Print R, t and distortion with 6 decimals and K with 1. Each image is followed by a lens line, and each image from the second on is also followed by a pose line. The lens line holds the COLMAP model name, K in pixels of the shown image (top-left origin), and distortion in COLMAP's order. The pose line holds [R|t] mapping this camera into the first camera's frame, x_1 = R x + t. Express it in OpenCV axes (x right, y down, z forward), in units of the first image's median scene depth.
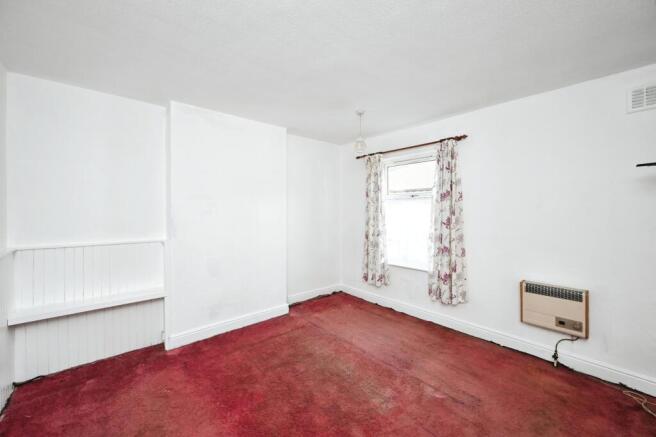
lens RADIAL K [[263.6, 0, 330.2], [0, 263.6, 211.8], [0, 0, 1]] dist [-0.000933, -0.000019]
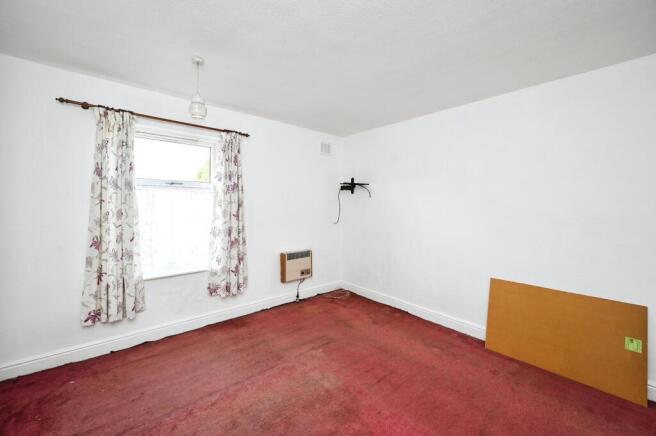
lens RADIAL K [[259.8, 0, 328.5], [0, 259.8, 205.9], [0, 0, 1]] dist [-0.001017, -0.000153]
pose [[0.021252, -0.004754, 0.999763, -0.558045], [-0.004106, 0.999980, 0.004843, 0.000972], [-0.999766, -0.004208, 0.021232, 0.631420]]
